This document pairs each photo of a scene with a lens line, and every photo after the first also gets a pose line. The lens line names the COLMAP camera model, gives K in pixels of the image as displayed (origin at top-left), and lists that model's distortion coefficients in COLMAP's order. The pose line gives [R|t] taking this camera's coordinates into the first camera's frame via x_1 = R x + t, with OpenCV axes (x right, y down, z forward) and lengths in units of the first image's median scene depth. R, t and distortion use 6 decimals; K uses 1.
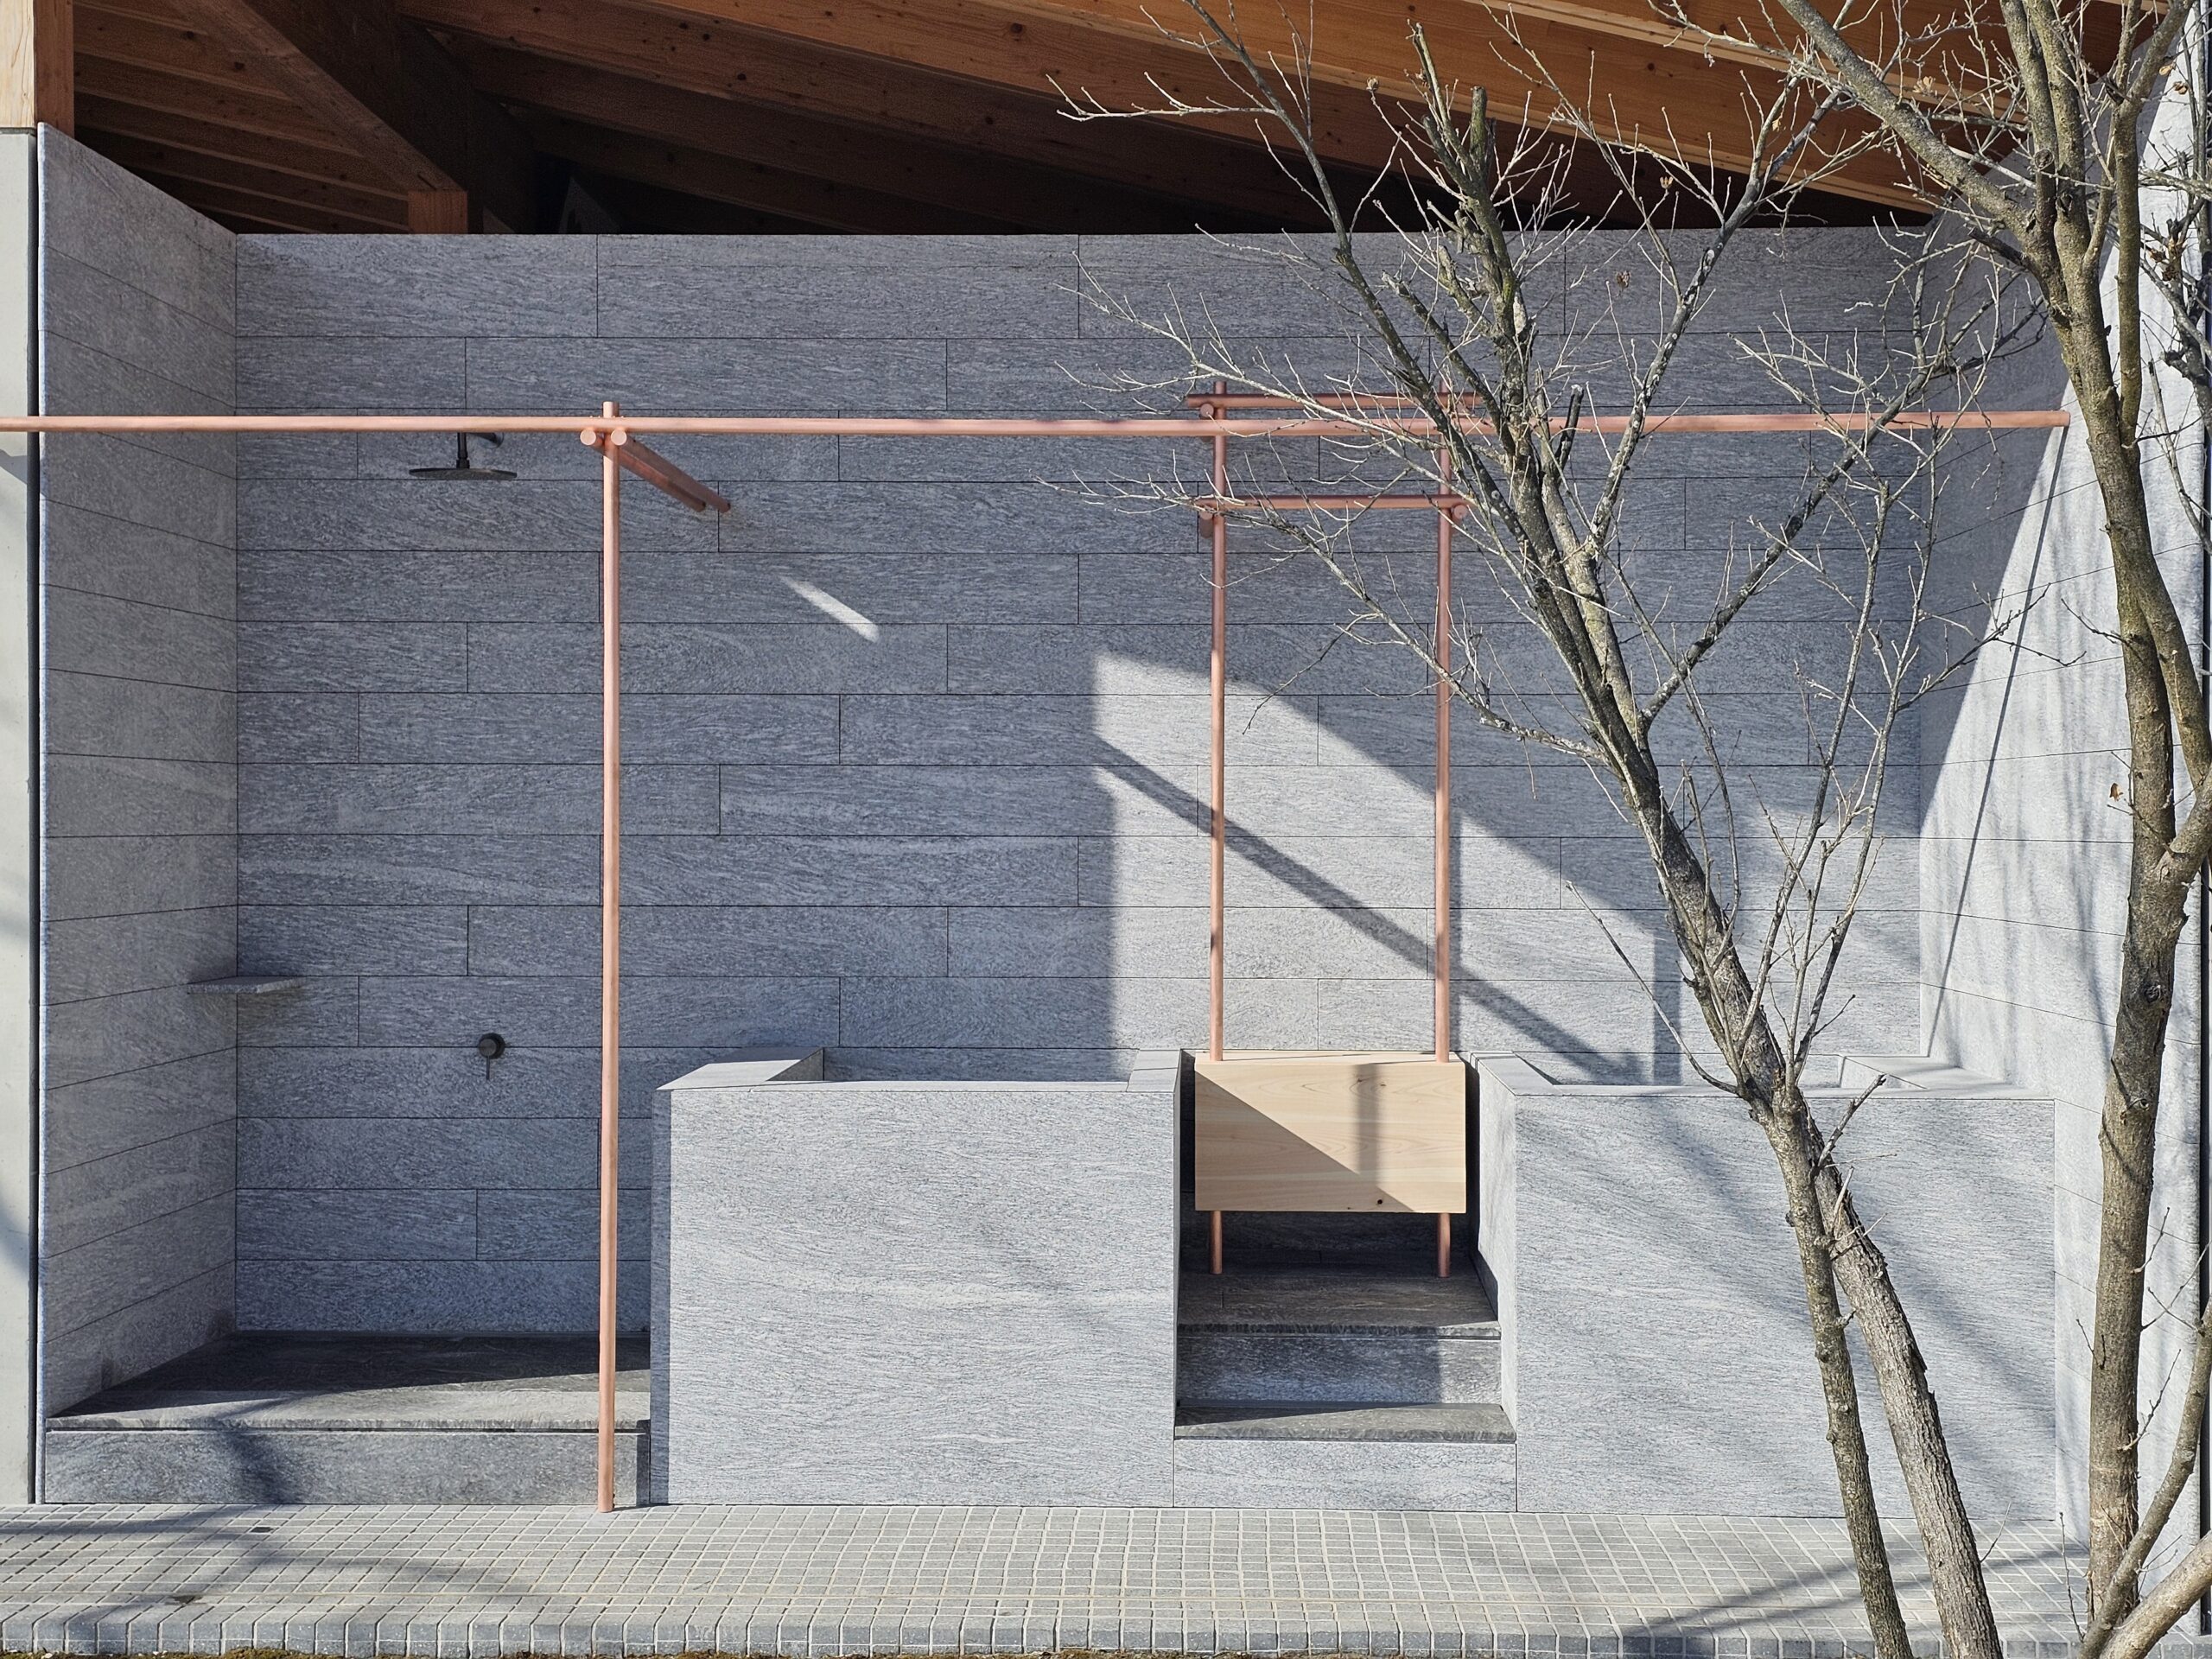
lens RADIAL K [[1477.9, 0, 1107.6], [0, 1477.9, 853.4], [0, 0, 1]] dist [0.051780, -0.068202]
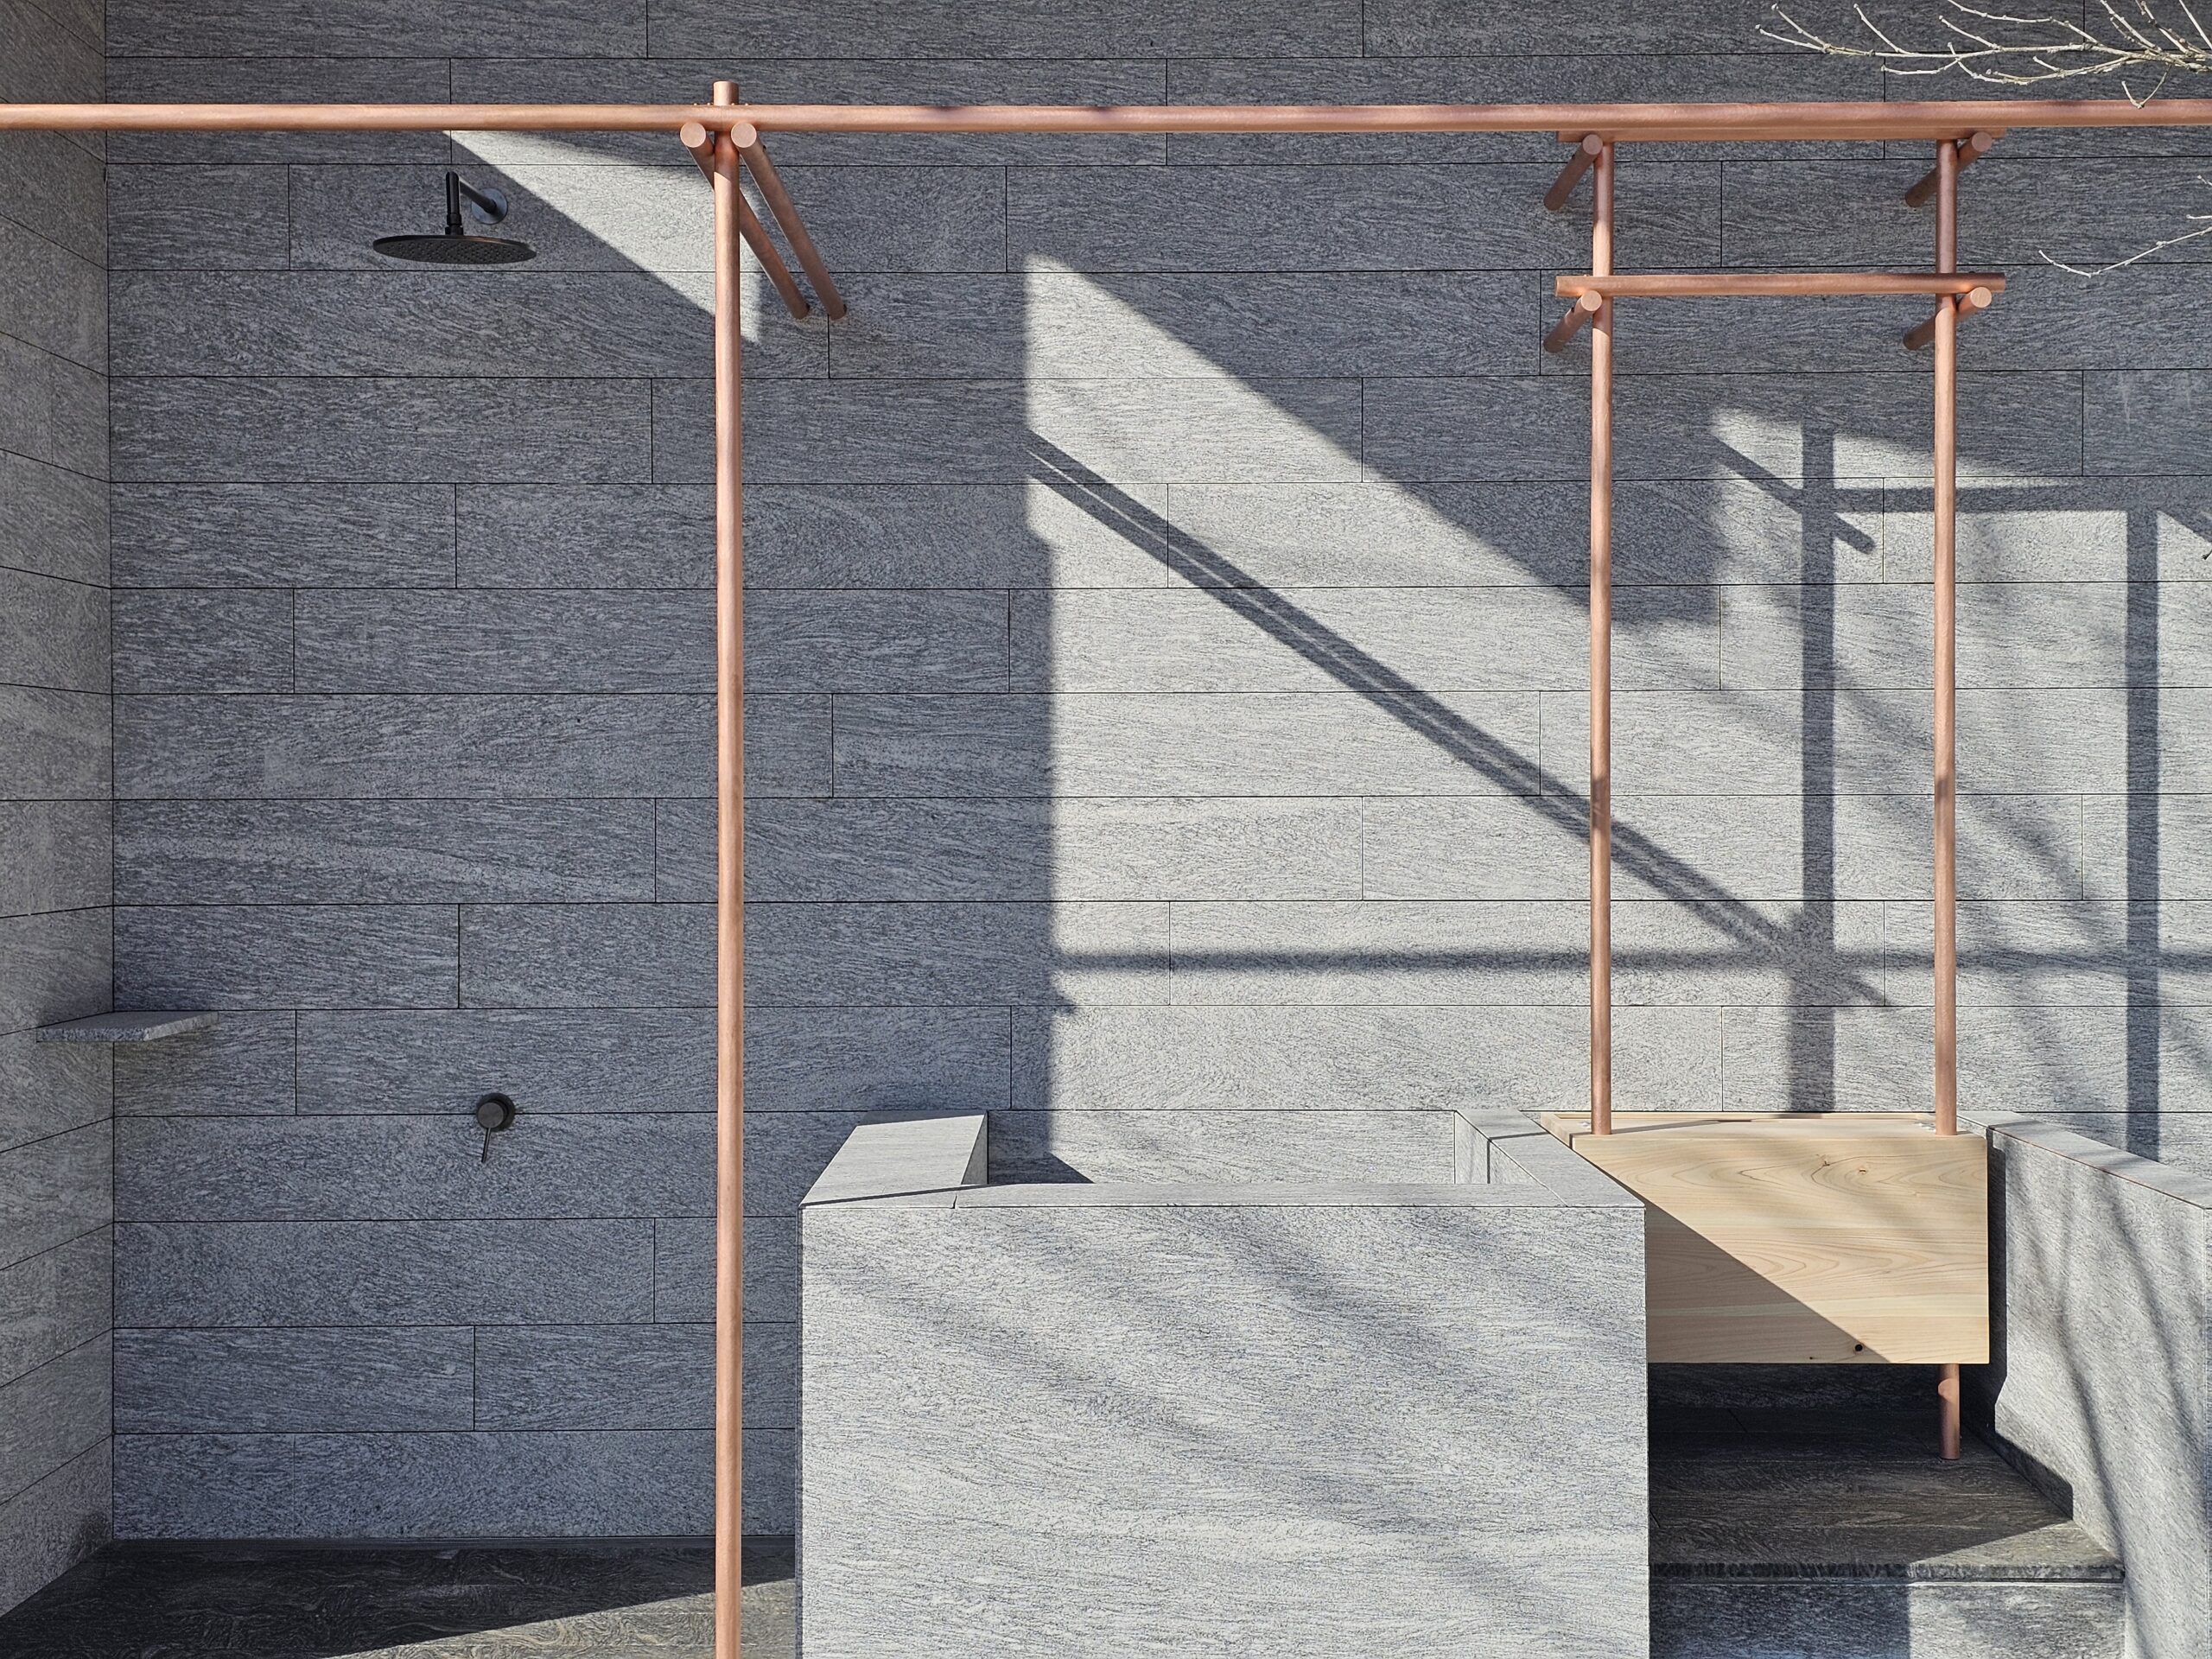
lens RADIAL K [[1637.8, 0, 1106.0], [0, 1637.8, 829.5], [0, 0, 1]] dist [0.053524, -0.059250]
pose [[0.999902, -0.005474, 0.012878, -0.146573], [0.005475, 0.999985, -0.000046, 0.002905], [-0.012877, 0.000116, 0.999917, 0.250199]]
